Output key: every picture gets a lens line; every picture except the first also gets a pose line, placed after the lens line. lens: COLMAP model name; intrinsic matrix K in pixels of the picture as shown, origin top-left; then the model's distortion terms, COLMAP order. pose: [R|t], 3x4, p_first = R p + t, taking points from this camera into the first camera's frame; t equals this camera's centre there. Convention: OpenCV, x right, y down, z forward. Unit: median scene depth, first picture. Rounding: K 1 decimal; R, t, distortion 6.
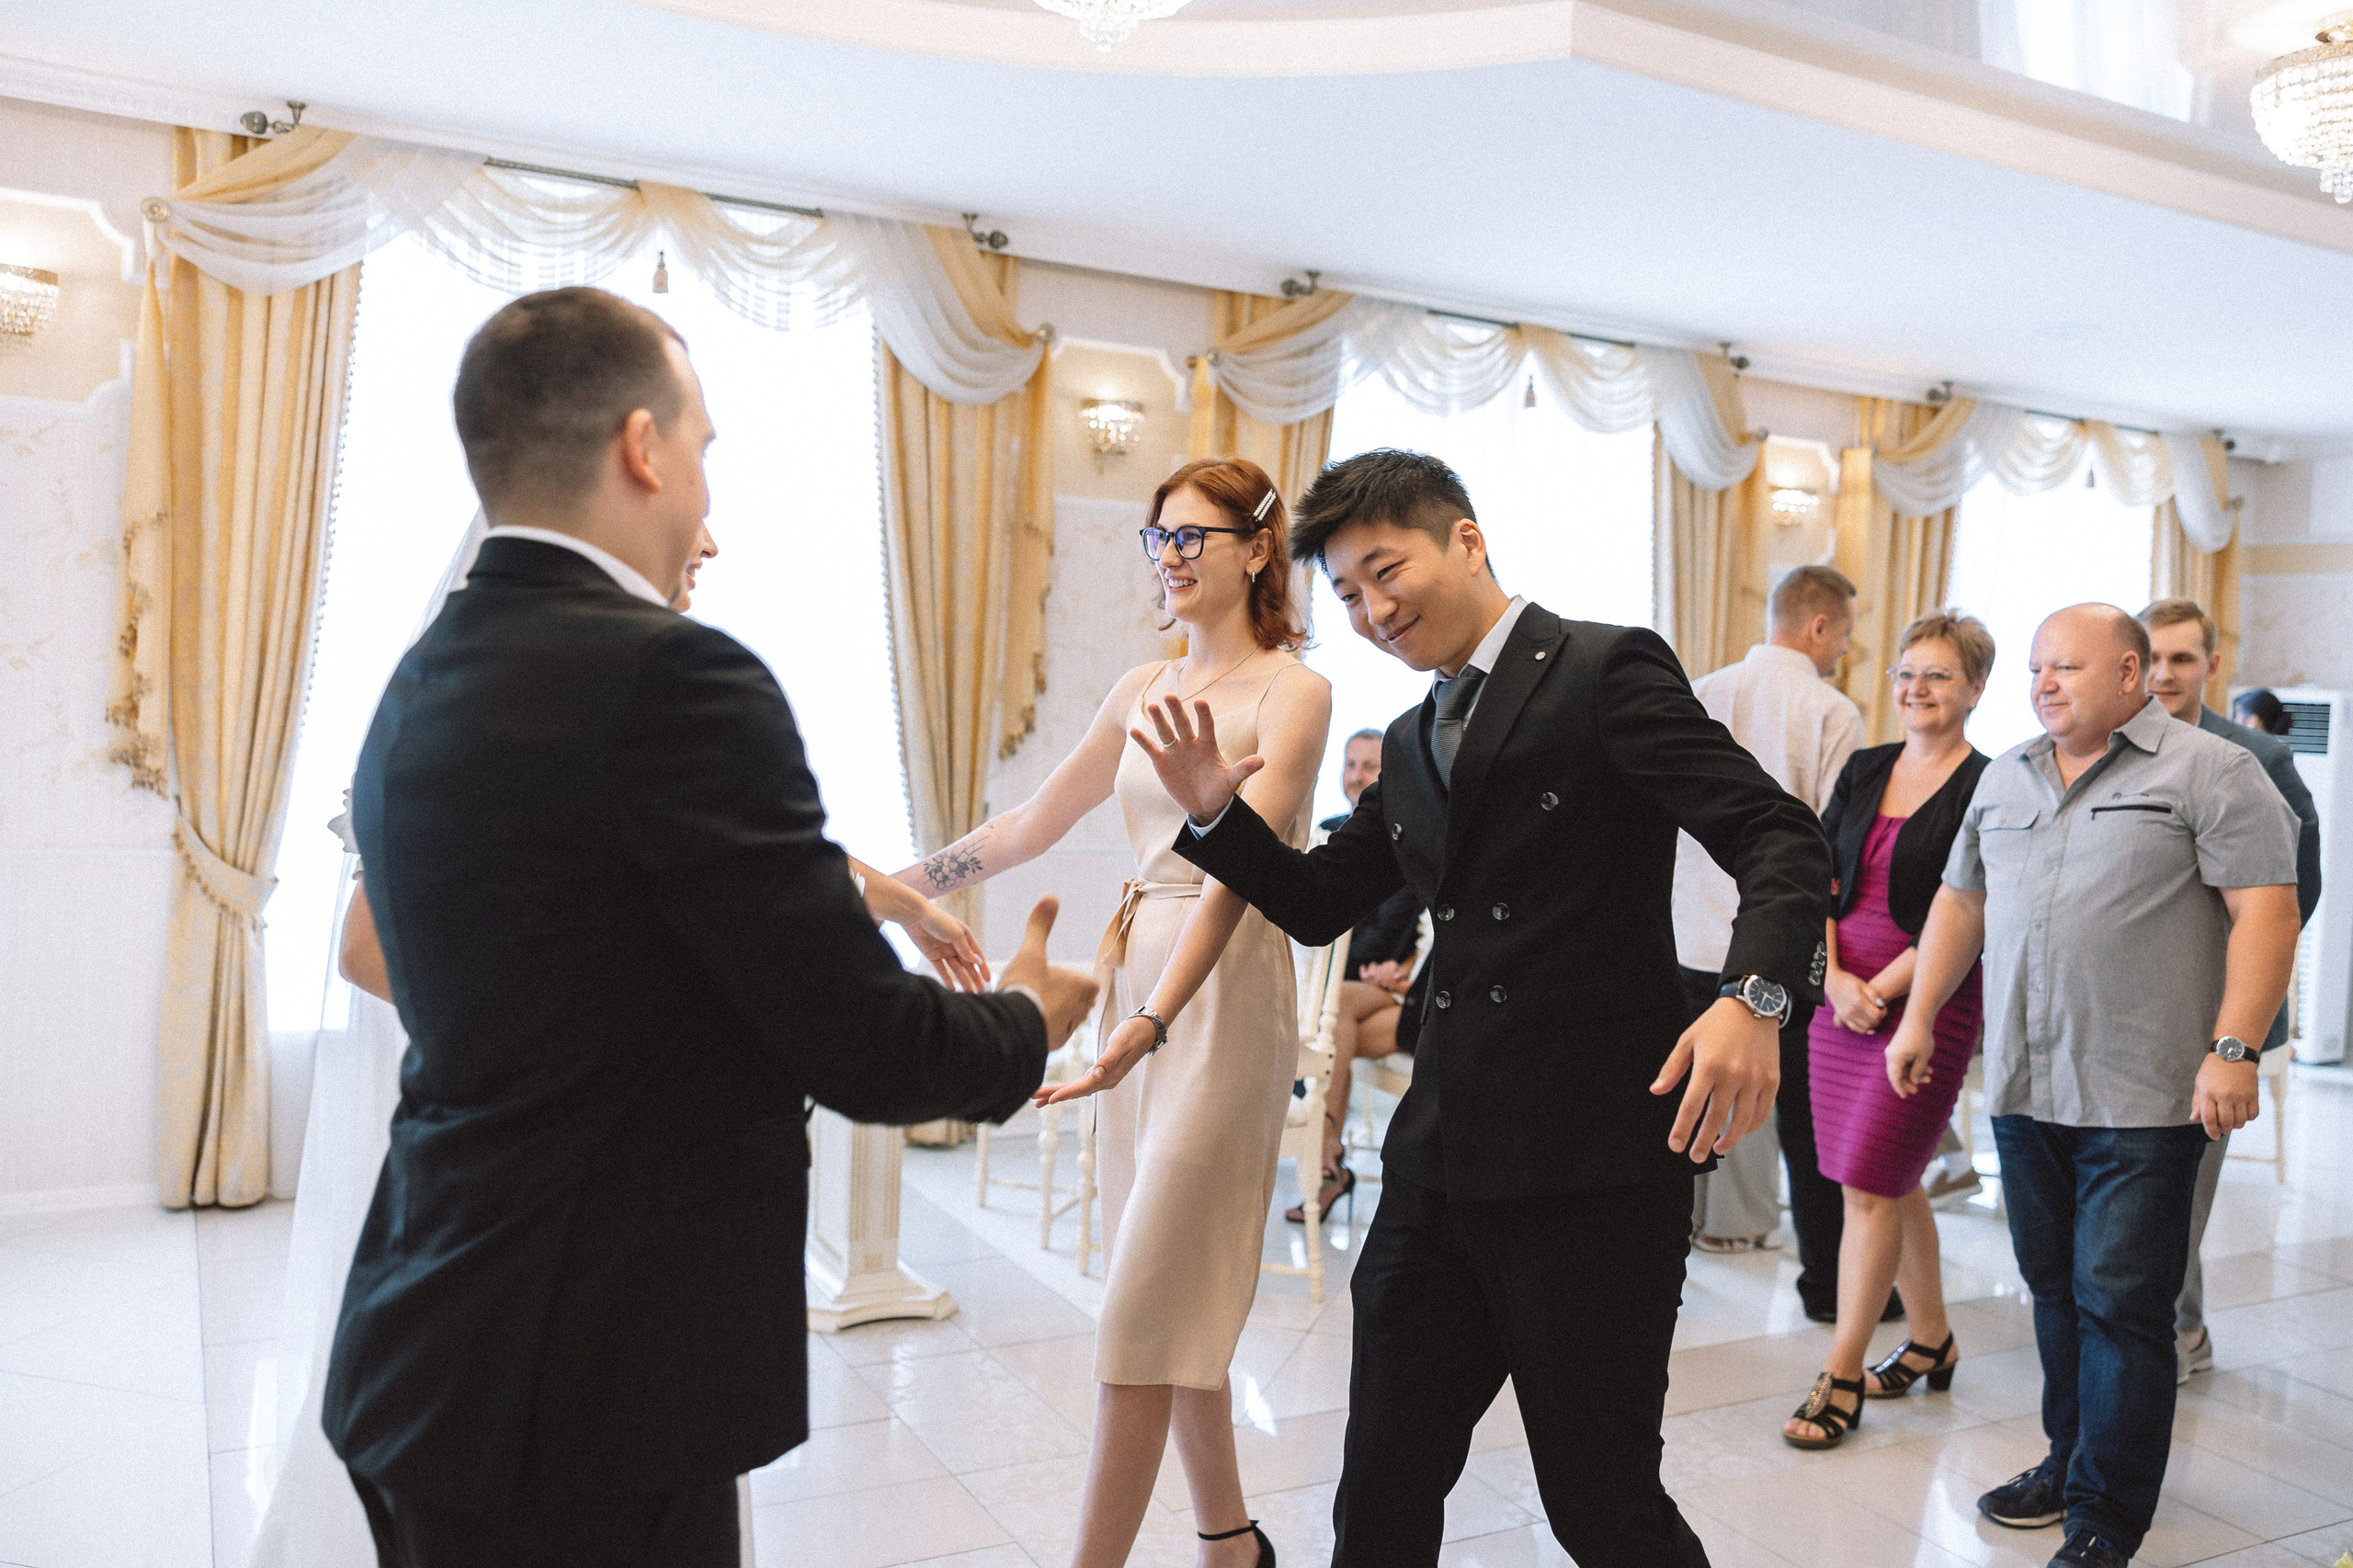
lens RADIAL K [[1960.2, 0, 1190.4], [0, 1960.2, 772.9], [0, 0, 1]] dist [-0.038767, 0.059016]
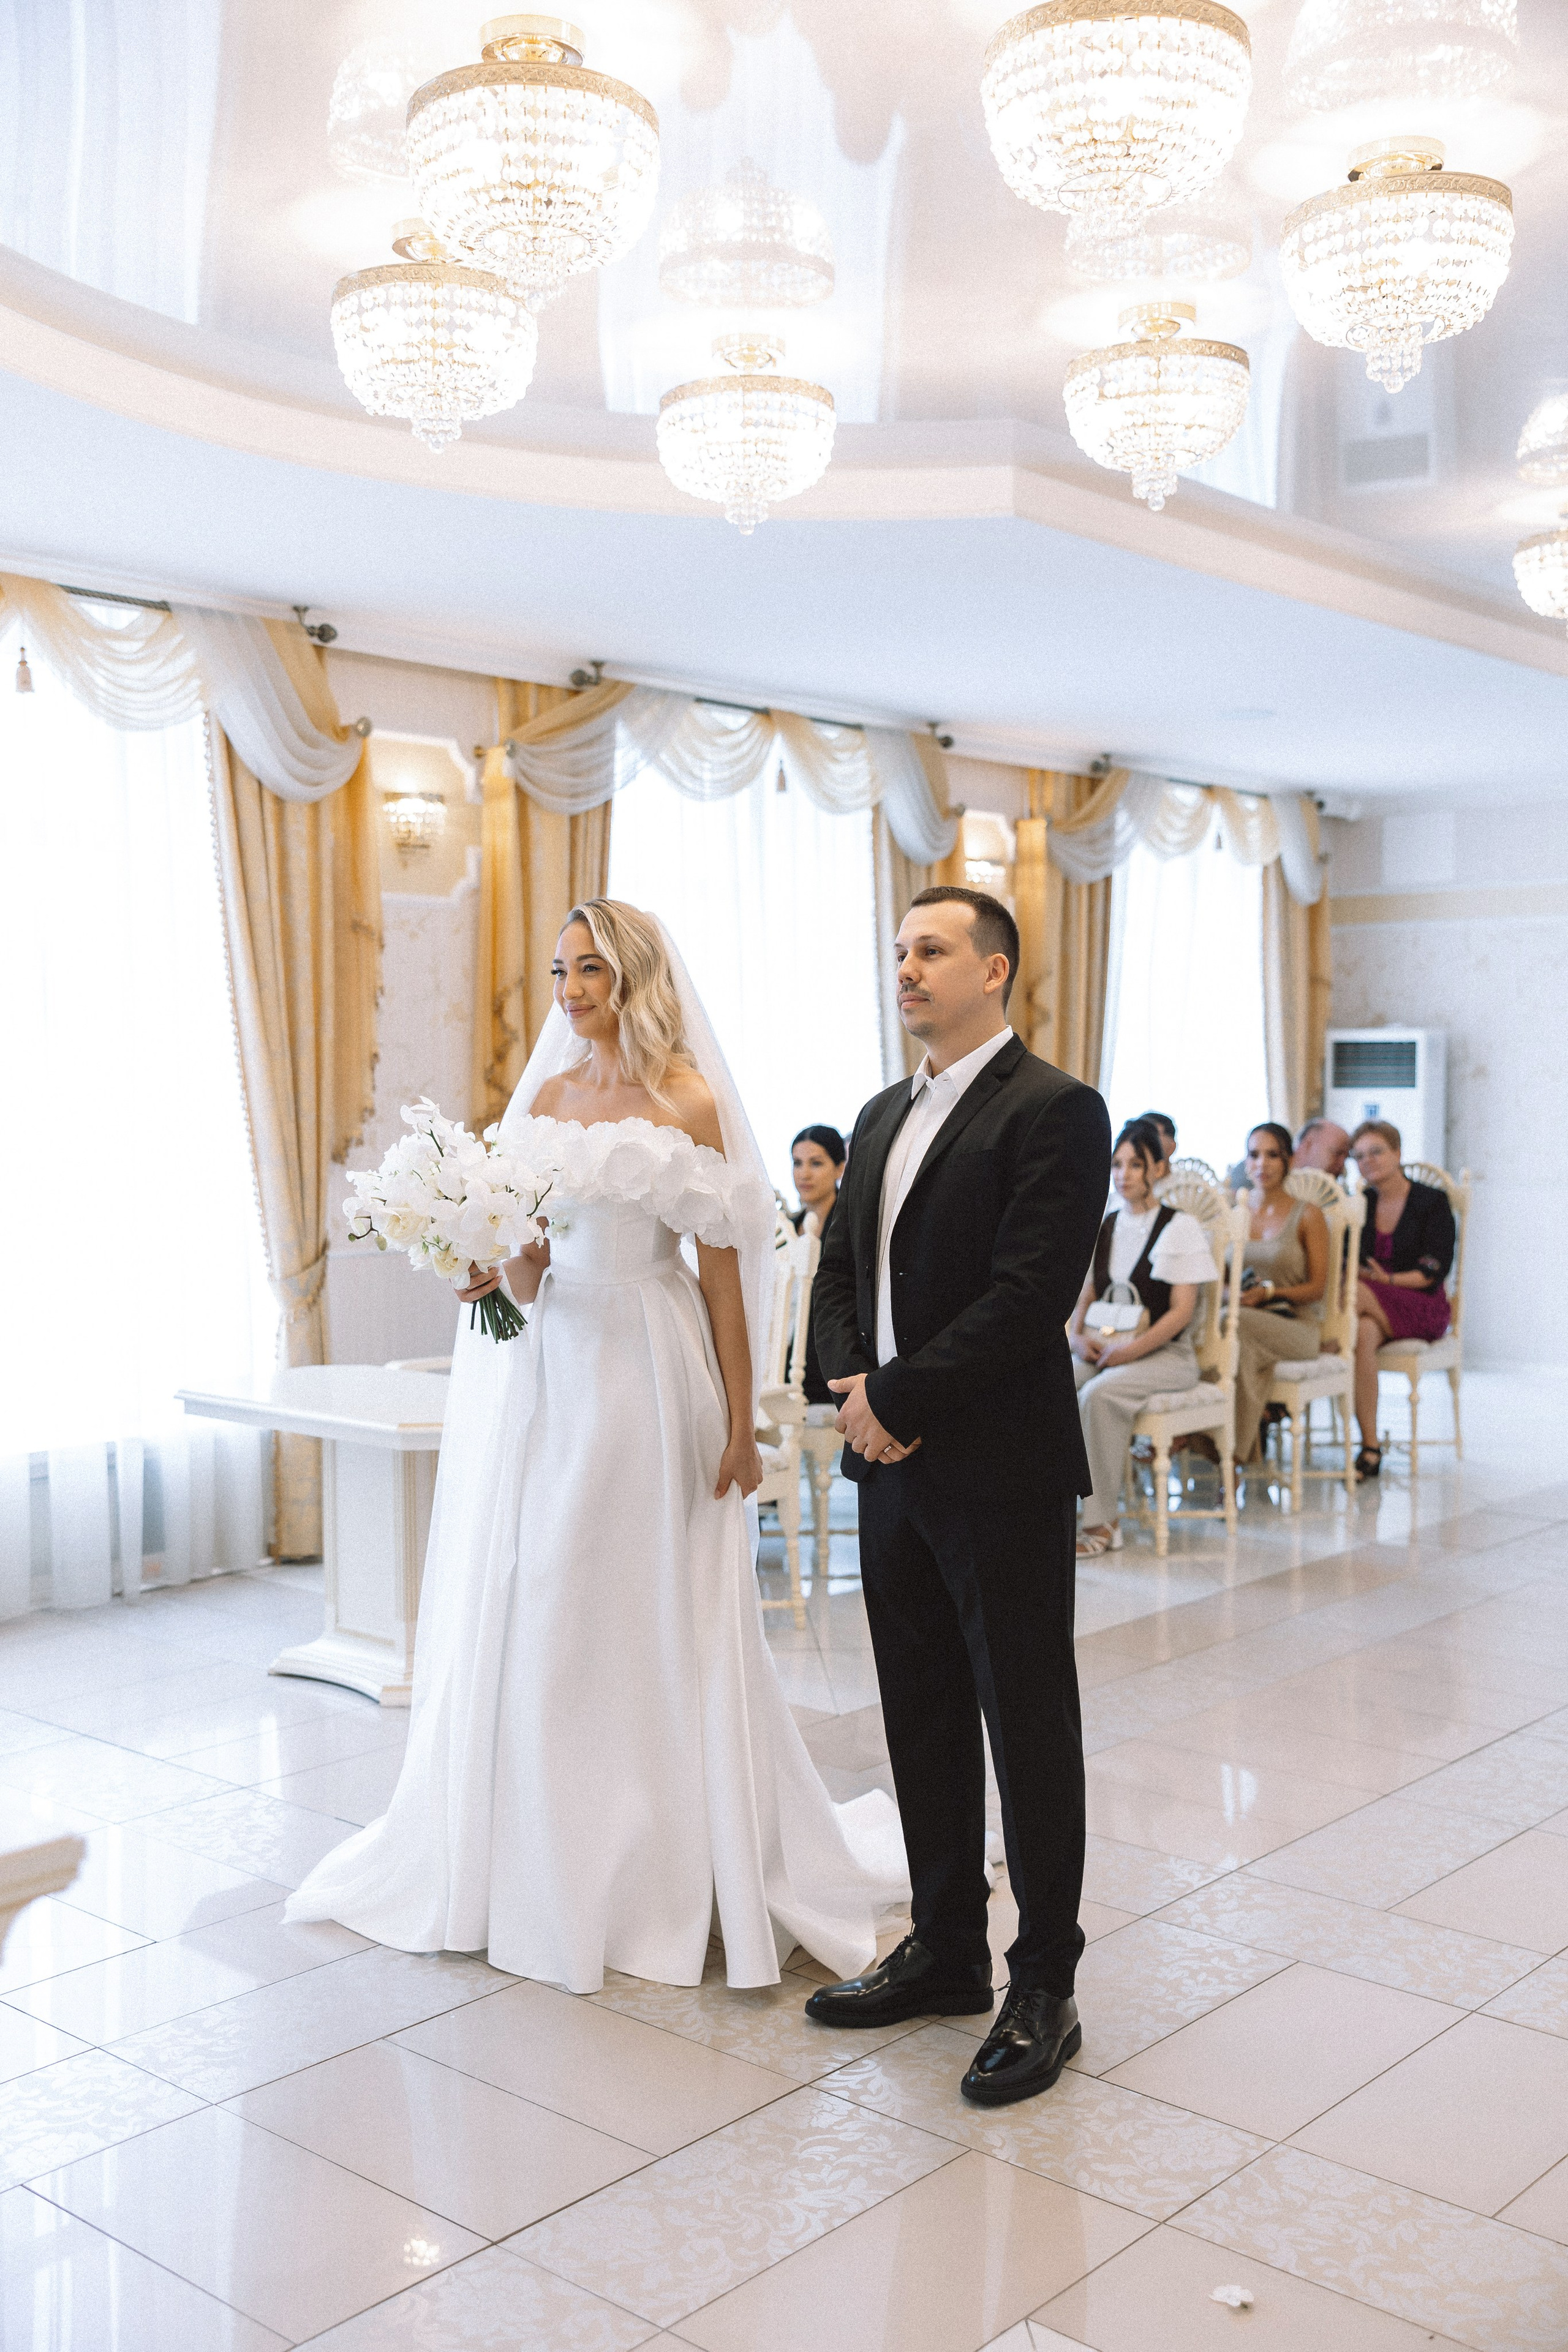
lens RADIAL K [[2324.7, 0, 760.1], [0, 2324.7, 1209.6], [0, 0, 1]] dist [0.083098, 0.000000]
pose [[0.942294, -0.069513, 0.327490, -0.280461], [0.063137, 0.997552, 0.030076, -0.005061], [-0.328779, -0.007663, 0.944376, -0.174022]]
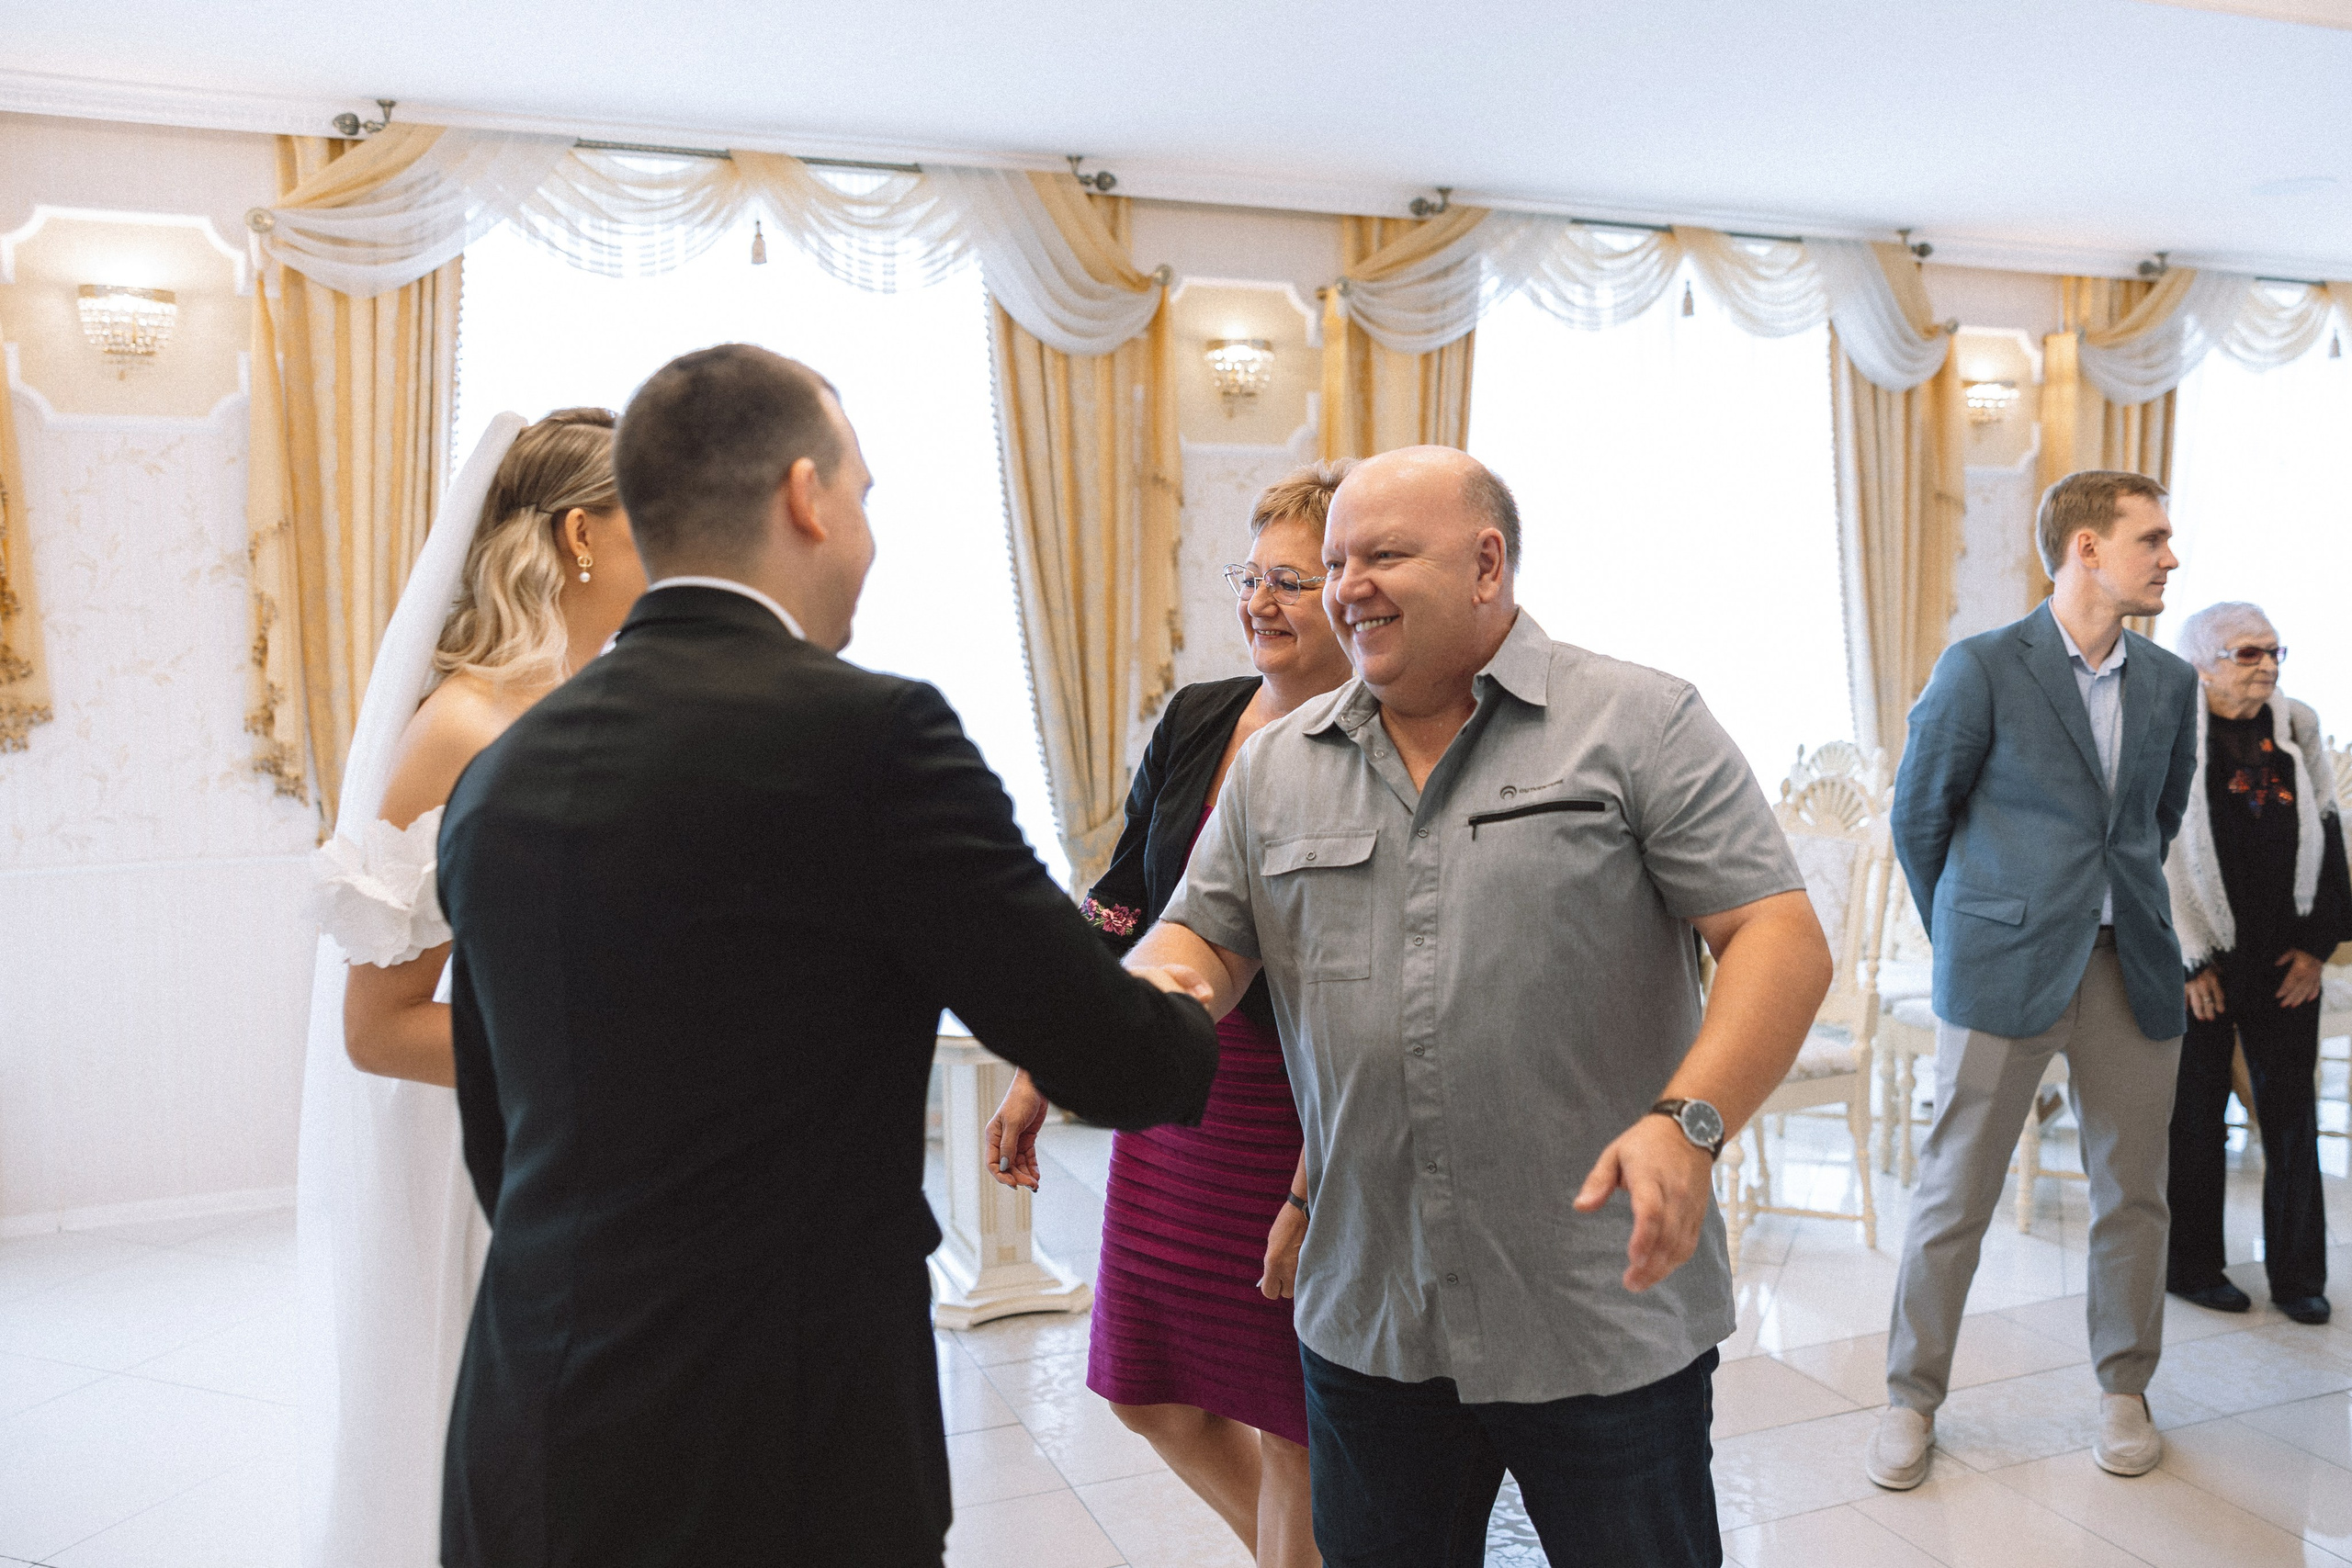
lens RADIAL K [[1959.2, 0, 1169.6], [0, 1959.2, 765.3], [0, 0, 1]] dist [-0.038767, 0.059016]
pose [[0.991656, -0.047692, -0.119763, 0.031781], [0.050684, 0.998471, 0.022062, -0.005641], [0.118528, -0.027948, 0.992557, 0.041900]]
